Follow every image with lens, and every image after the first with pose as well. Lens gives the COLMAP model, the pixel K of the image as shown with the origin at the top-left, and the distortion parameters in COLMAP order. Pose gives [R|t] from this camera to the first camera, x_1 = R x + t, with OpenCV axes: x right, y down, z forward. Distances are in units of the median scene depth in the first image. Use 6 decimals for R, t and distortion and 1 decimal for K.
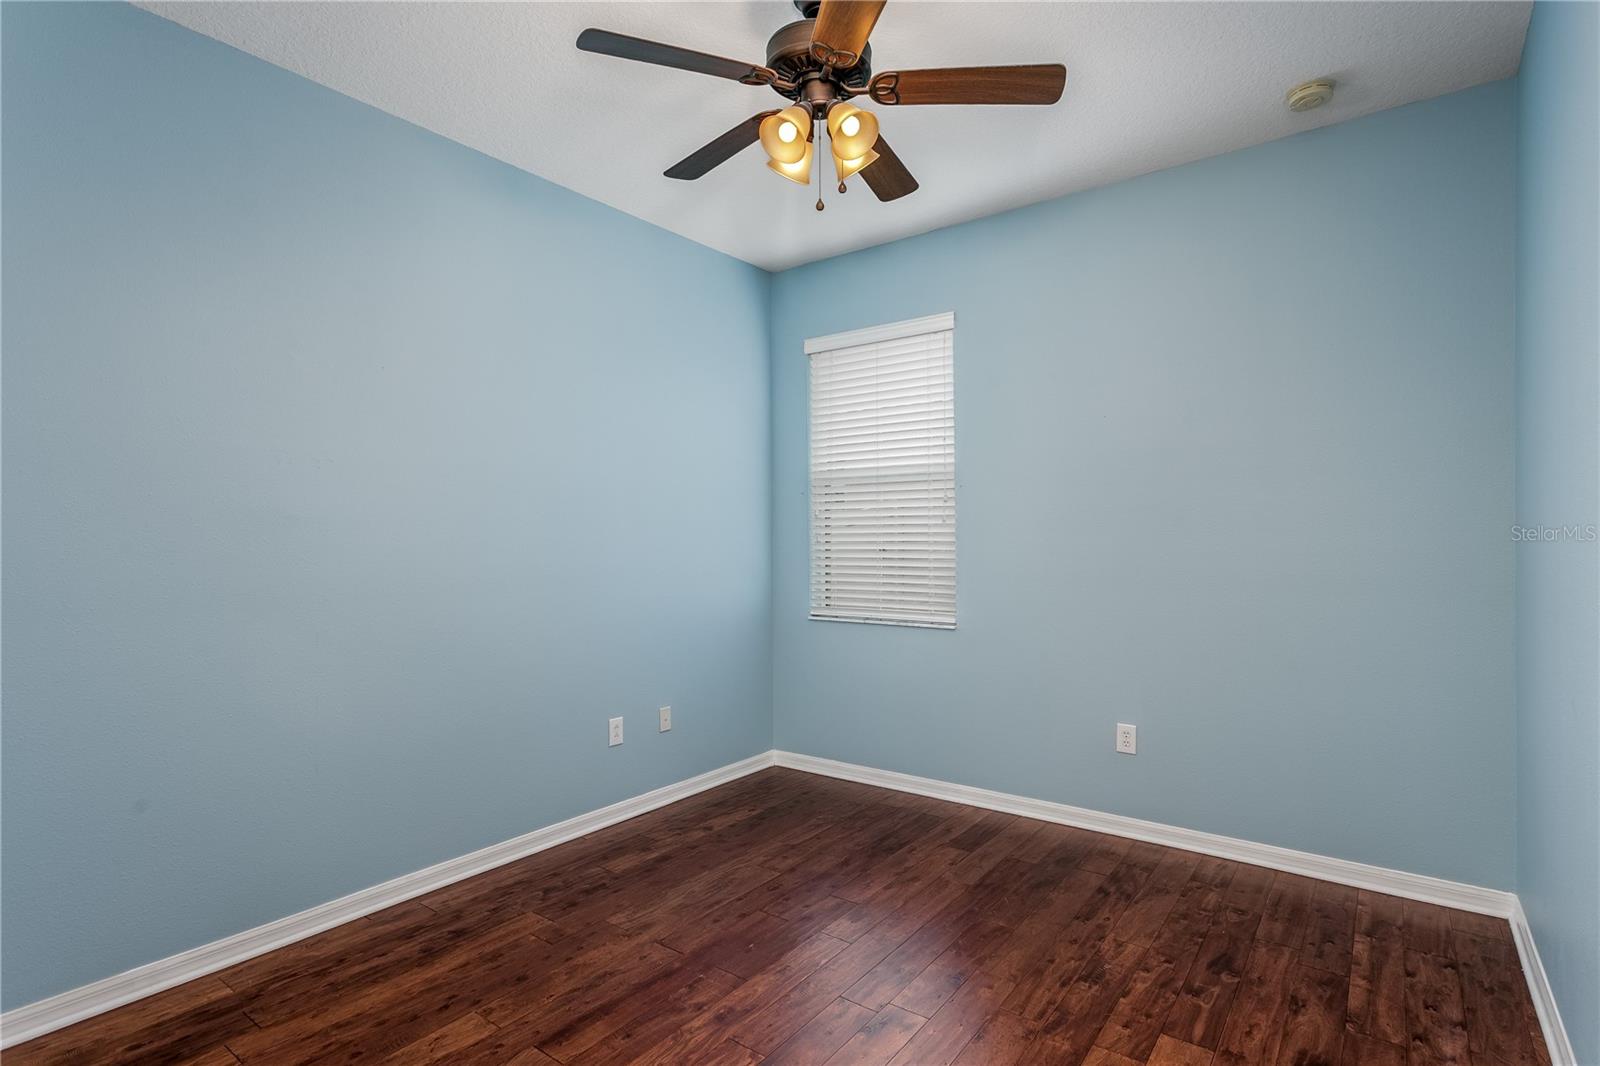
lens RADIAL K [[773.6, 0, 802.6], [0, 773.6, 530.5], [0, 0, 1]] dist [-0.006048, 0.003132]
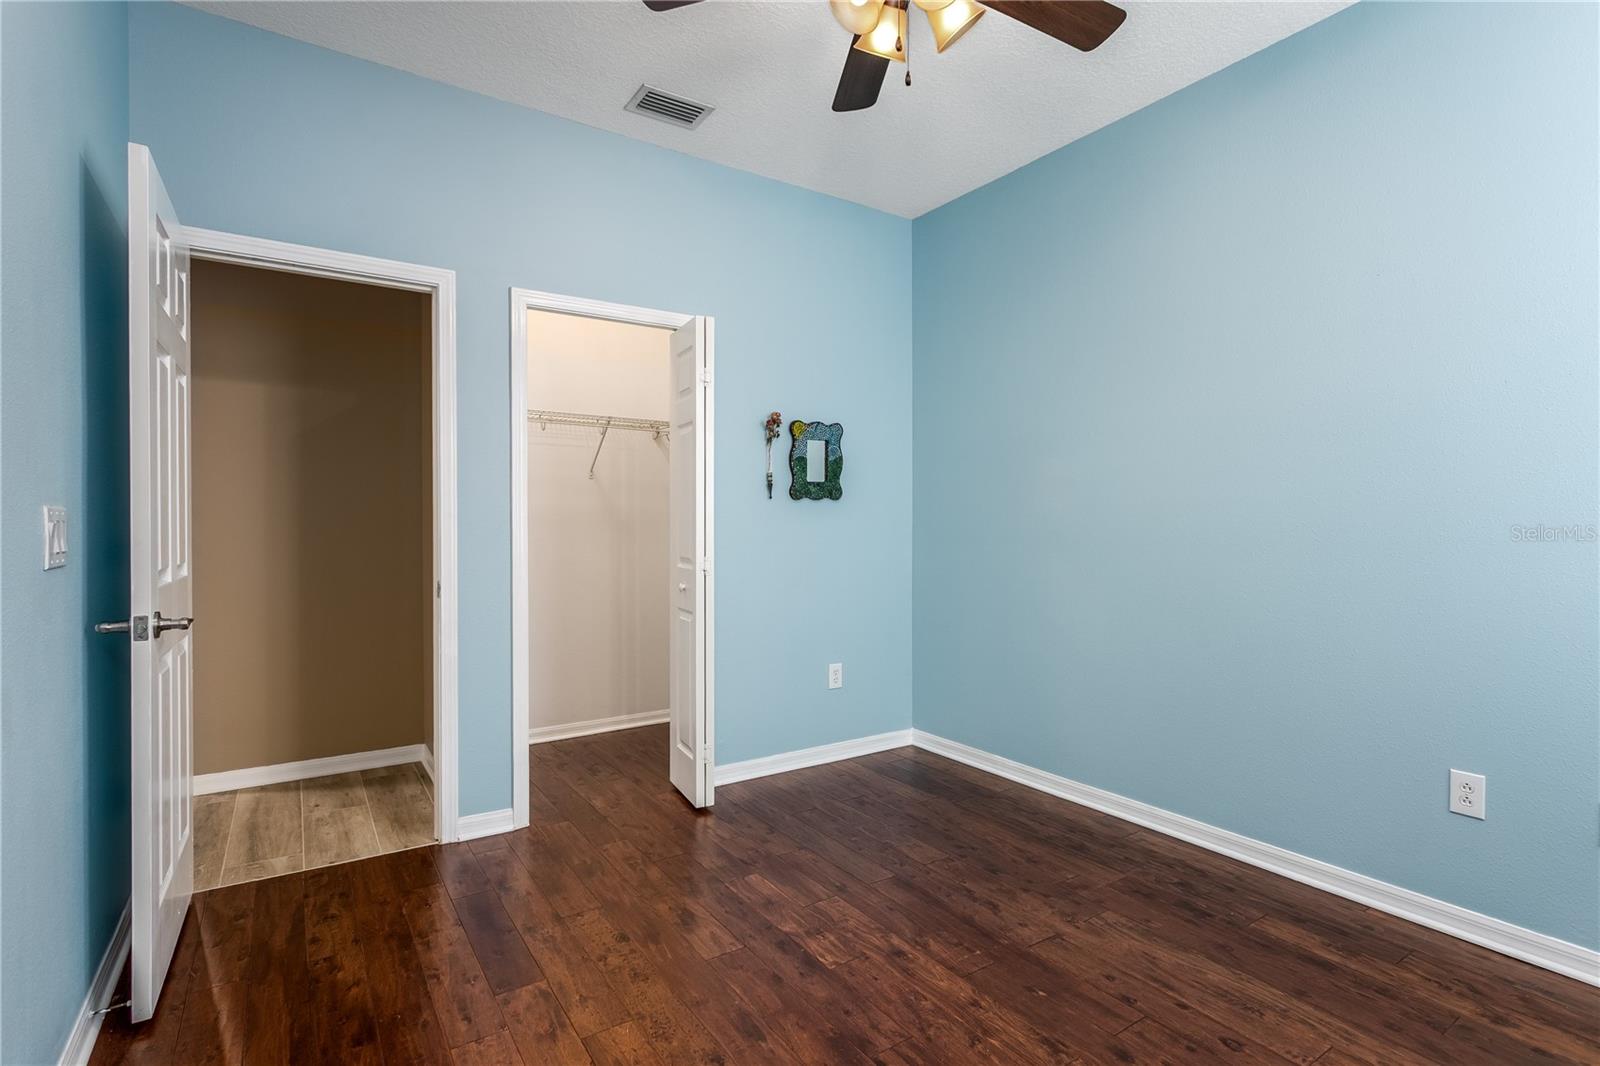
lens RADIAL K [[773.6, 0, 803.2], [0, 773.6, 528.7], [0, 0, 1]] dist [-0.006048, 0.003132]
pose [[-0.320538, 0.013969, -0.947132, 0.677513], [0.013560, 0.999856, 0.010157, 0.045446], [0.947138, -0.009587, -0.320682, 0.922731]]
